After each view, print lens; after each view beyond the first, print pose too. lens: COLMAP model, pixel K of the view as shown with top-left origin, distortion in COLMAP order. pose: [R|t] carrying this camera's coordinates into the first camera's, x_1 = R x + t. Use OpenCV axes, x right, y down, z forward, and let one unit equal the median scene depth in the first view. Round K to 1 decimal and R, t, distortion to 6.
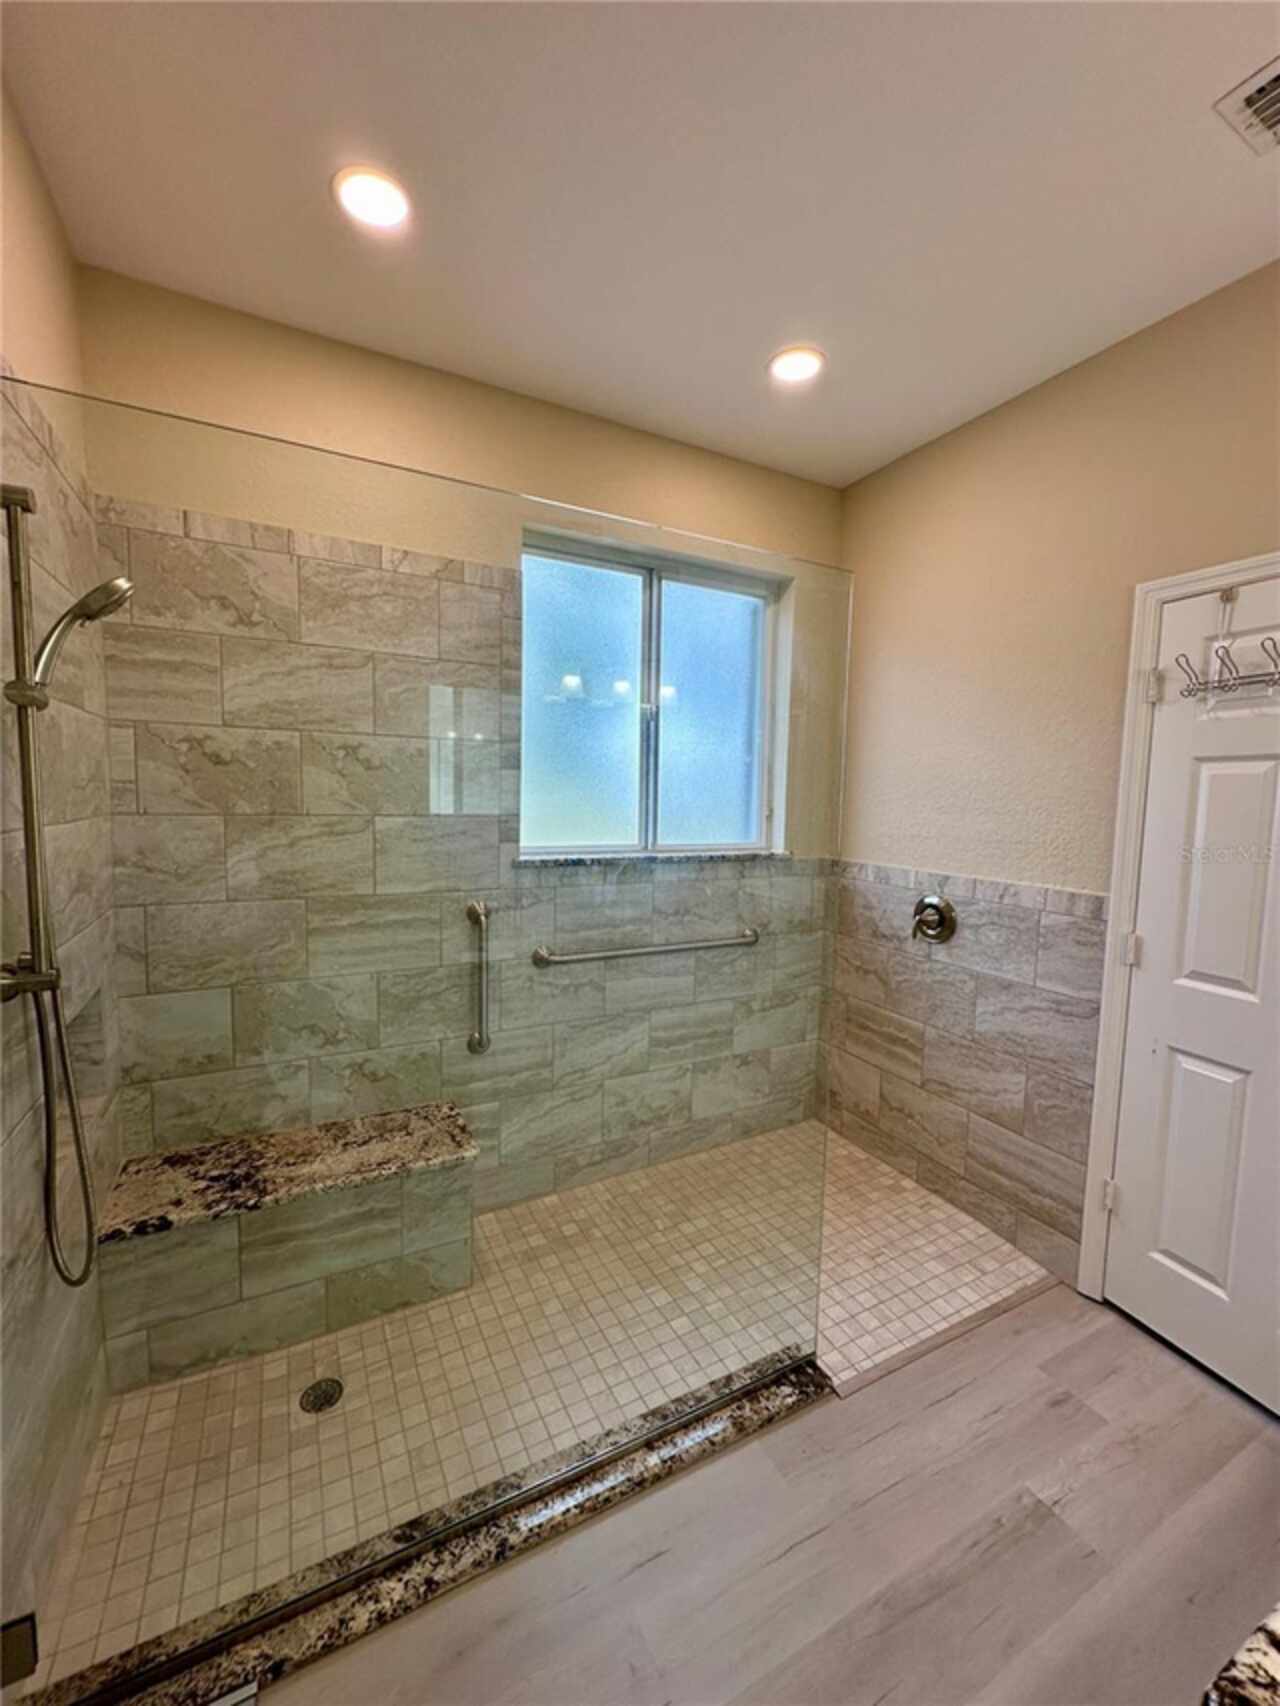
lens RADIAL K [[677.4, 0, 643.8], [0, 677.4, 852.3], [0, 0, 1]] dist [-0.007311, 0.001267]
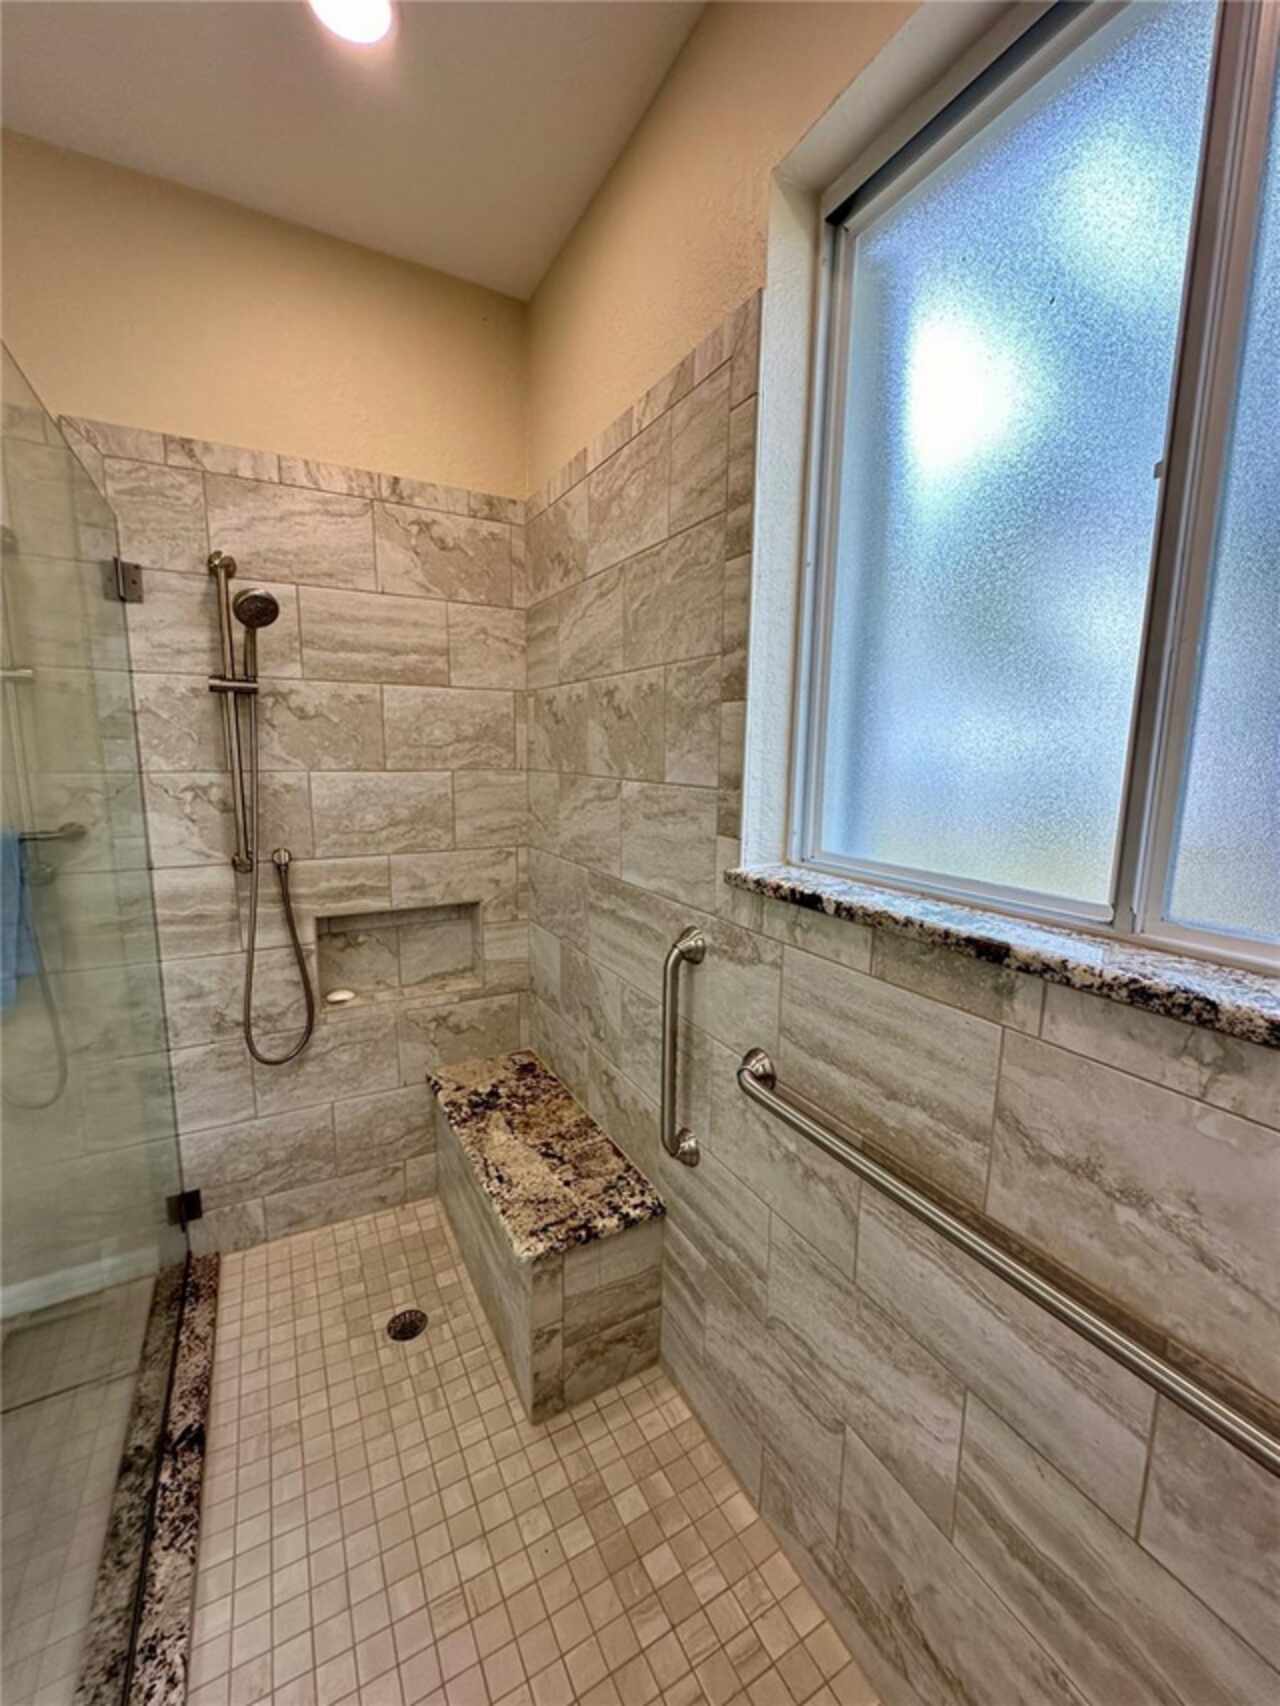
lens RADIAL K [[677.4, 0, 642.1], [0, 677.4, 854.8], [0, 0, 1]] dist [-0.007311, 0.001267]
pose [[0.021705, 0.129385, -0.991357, 0.367364], [-0.101720, 0.986731, 0.126554, -0.066406], [0.994576, 0.098094, 0.034578, 0.968315]]
